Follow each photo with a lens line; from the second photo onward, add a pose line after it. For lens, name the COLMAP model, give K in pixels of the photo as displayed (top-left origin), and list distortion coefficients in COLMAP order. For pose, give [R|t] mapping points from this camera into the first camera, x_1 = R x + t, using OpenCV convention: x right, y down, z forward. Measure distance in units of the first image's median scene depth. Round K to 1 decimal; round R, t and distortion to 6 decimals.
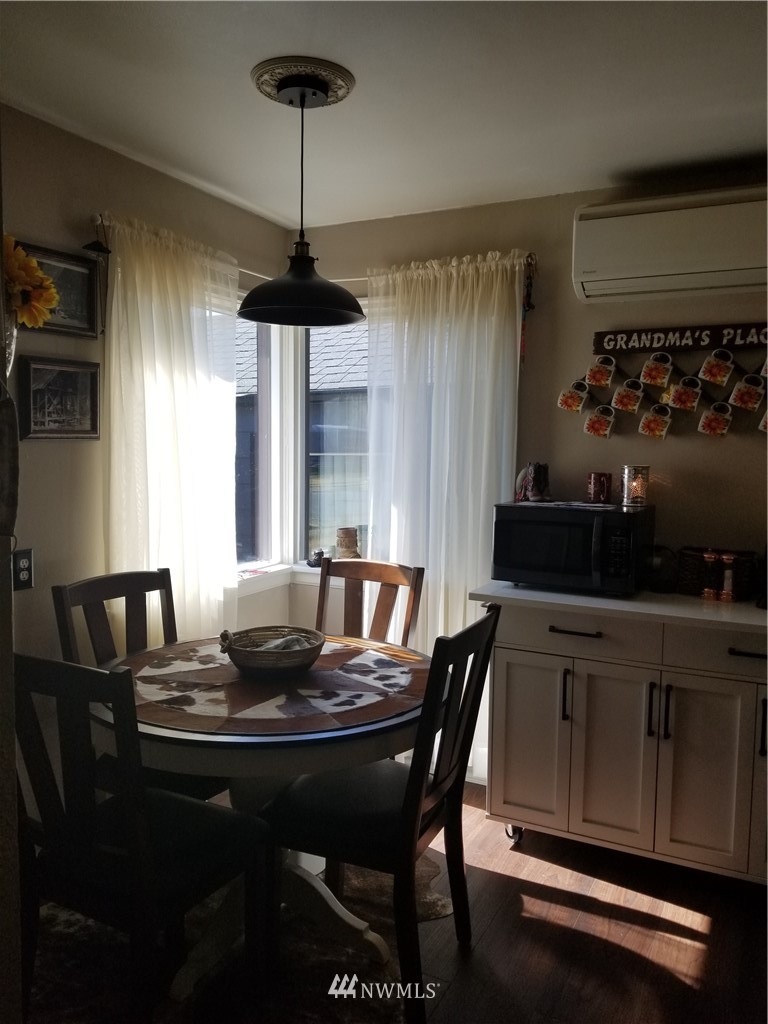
lens RADIAL K [[798.8, 0, 392.3], [0, 798.8, 500.1], [0, 0, 1]] dist [0.118610, -0.182812]
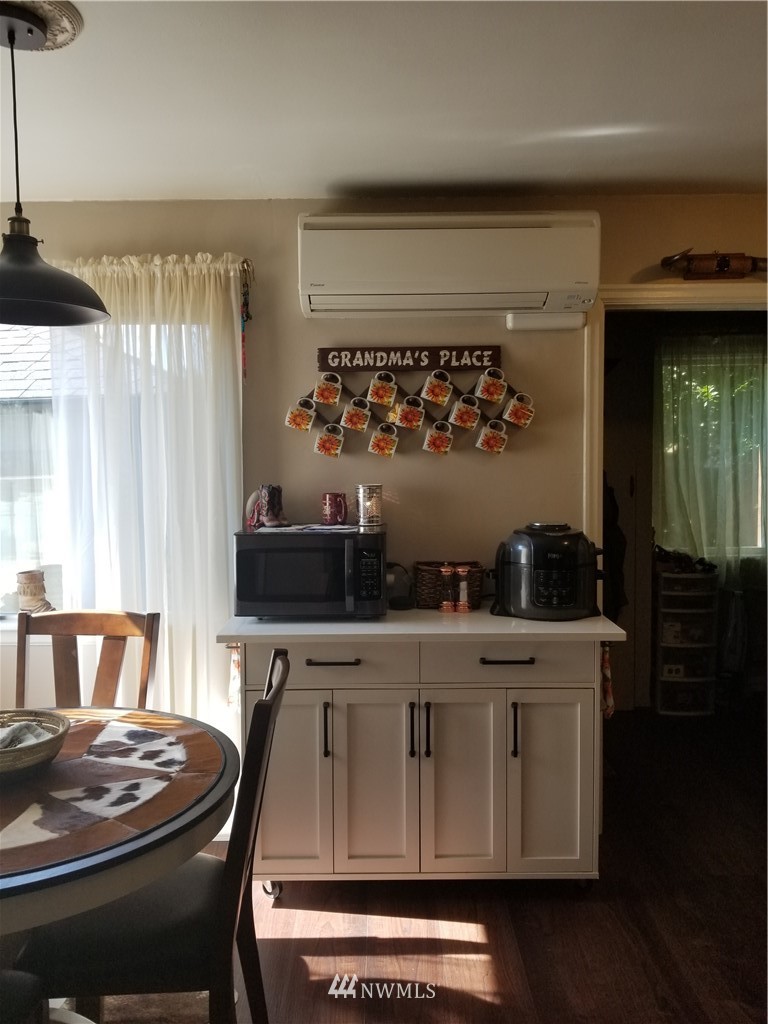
lens RADIAL K [[797.4, 0, 384.0], [0, 797.4, 512.0], [0, 0, 1]] dist [0.135901, -0.252032]
pose [[0.893940, -0.054756, 0.444830, -0.129107], [0.054725, 0.998418, 0.012922, -0.022309], [-0.444834, 0.012792, 0.895522, 0.119304]]
